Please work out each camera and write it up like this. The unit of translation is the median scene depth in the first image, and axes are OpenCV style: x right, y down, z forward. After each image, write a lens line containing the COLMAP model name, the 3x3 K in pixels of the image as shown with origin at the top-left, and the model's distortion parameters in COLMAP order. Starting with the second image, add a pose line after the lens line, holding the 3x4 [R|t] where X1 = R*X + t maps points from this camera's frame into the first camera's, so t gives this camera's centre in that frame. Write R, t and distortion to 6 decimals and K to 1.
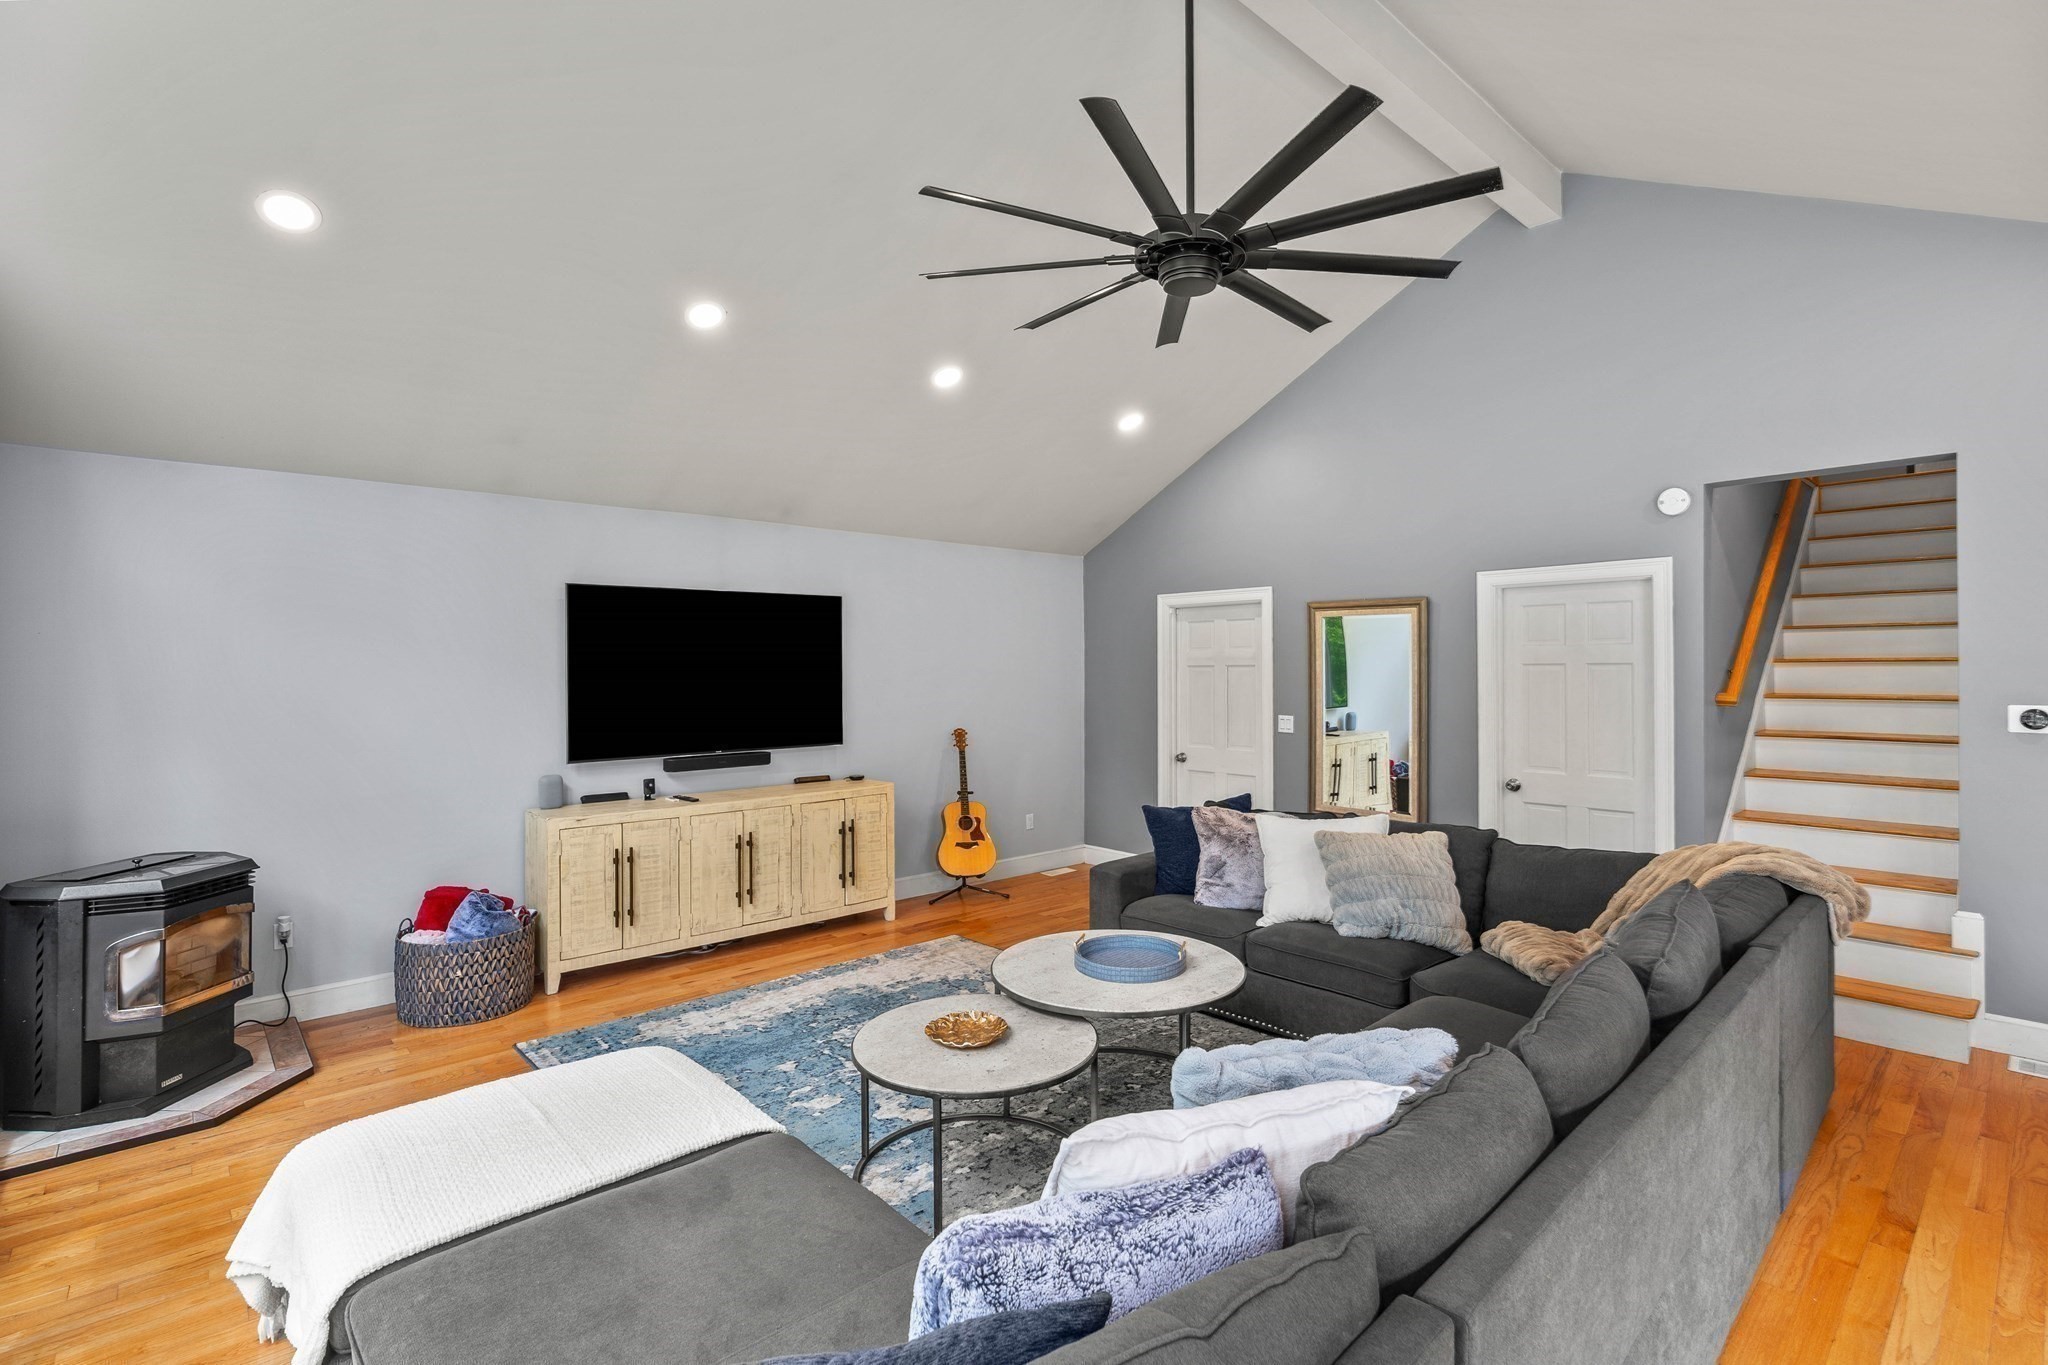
lens RADIAL K [[941.0, 0, 1033.9], [0, 941.0, 673.7], [0, 0, 1]] dist [0.005595, -0.000094]
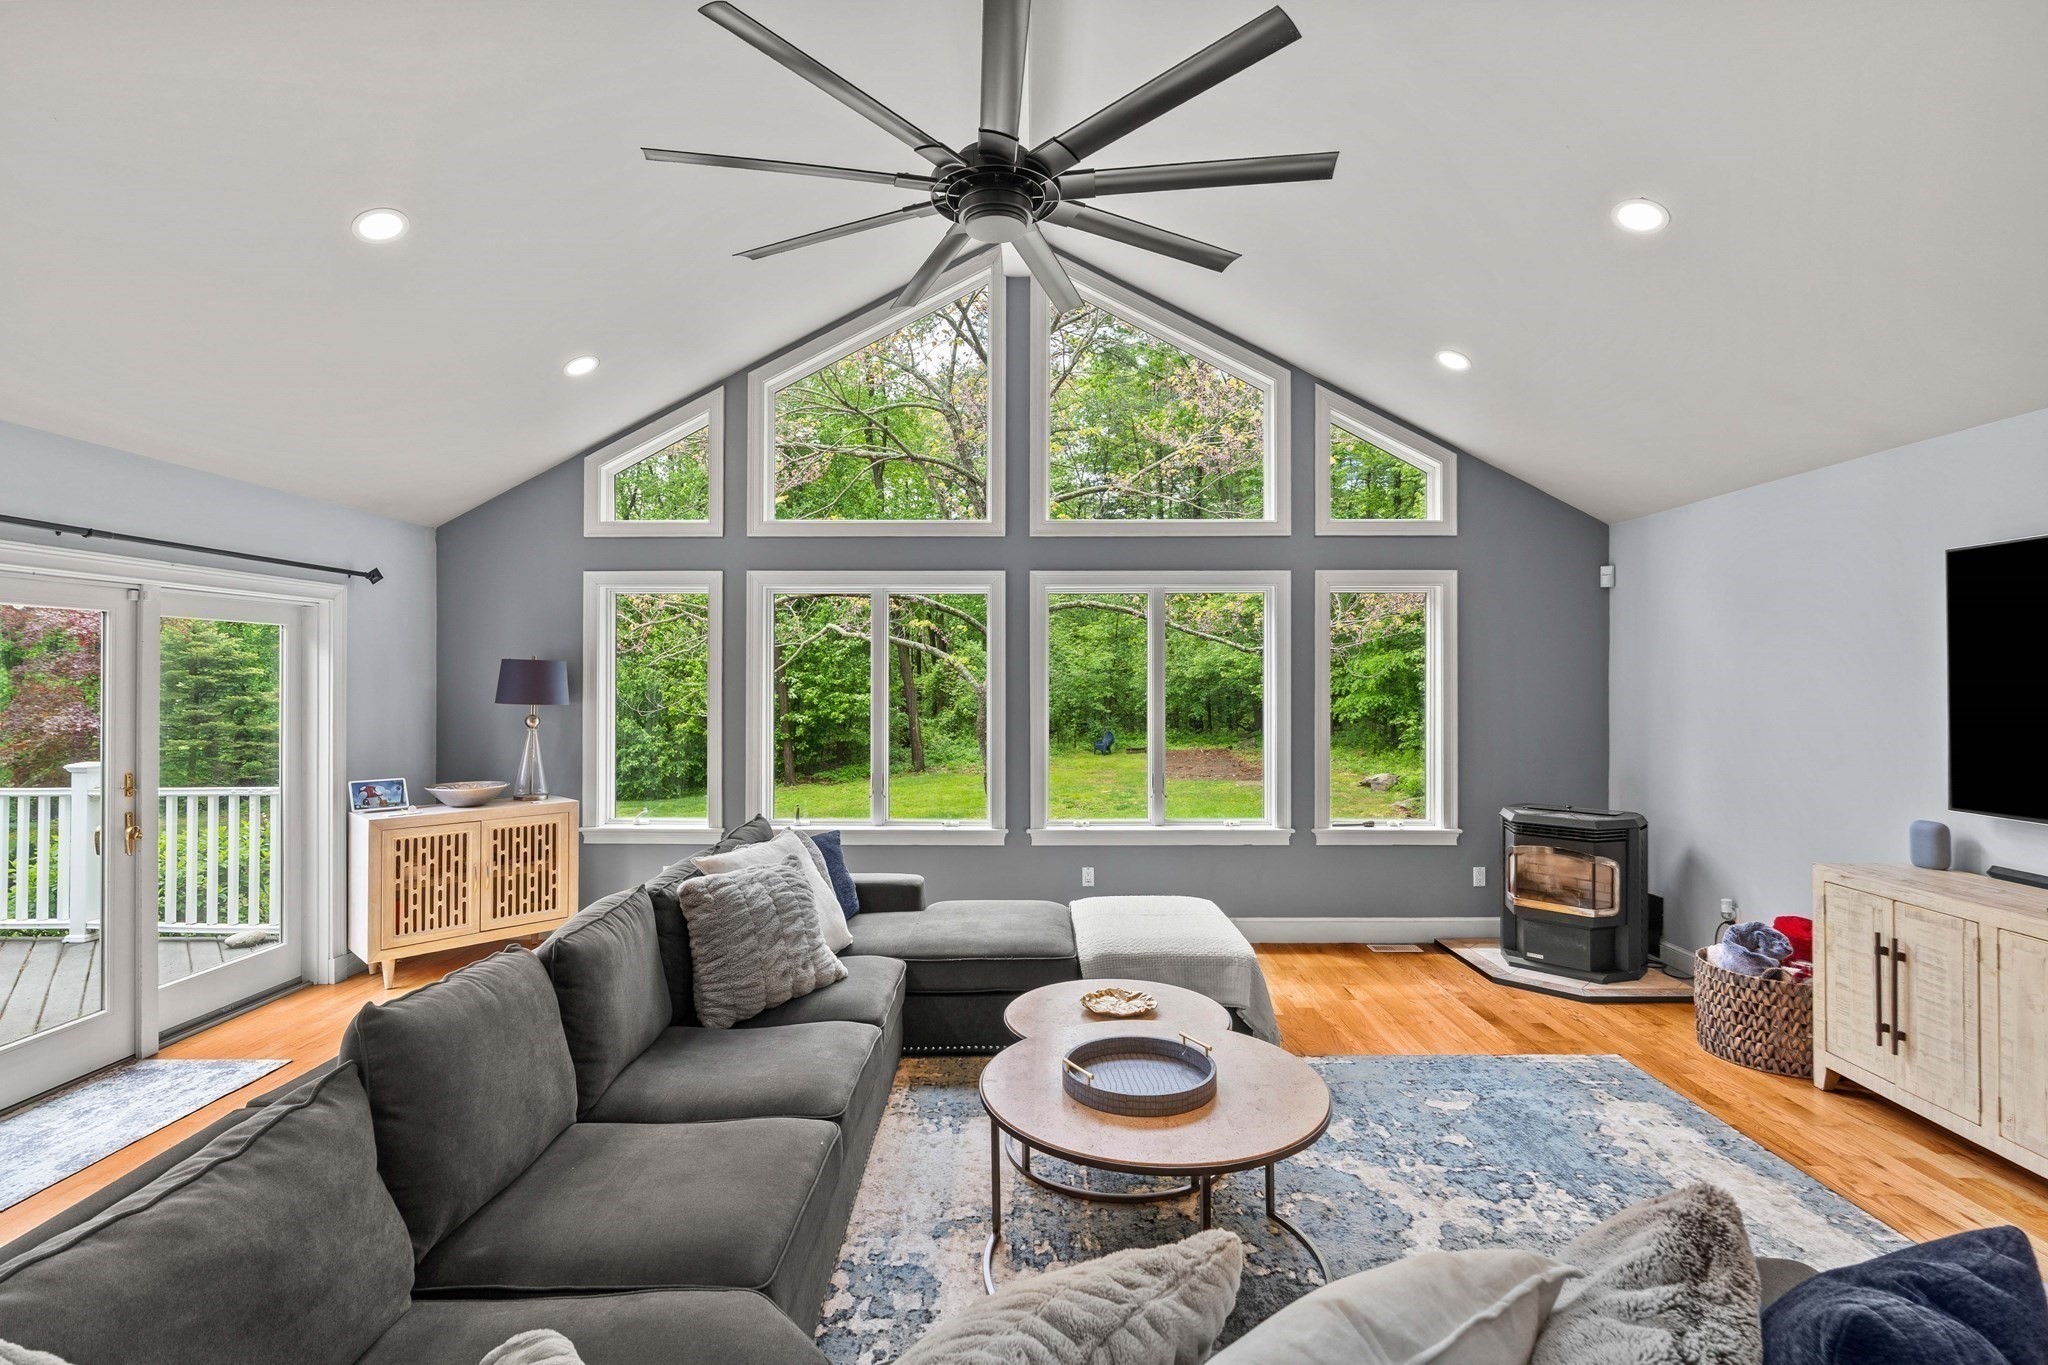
lens RADIAL K [[941.0, 0, 1031.4], [0, 941.0, 671.6], [0, 0, 1]] dist [0.005595, -0.000094]
pose [[-0.668395, 0.003330, -0.743799, 0.550863], [0.000659, 0.999992, 0.003885, -0.011684], [0.743807, 0.002106, -0.668392, 1.113470]]
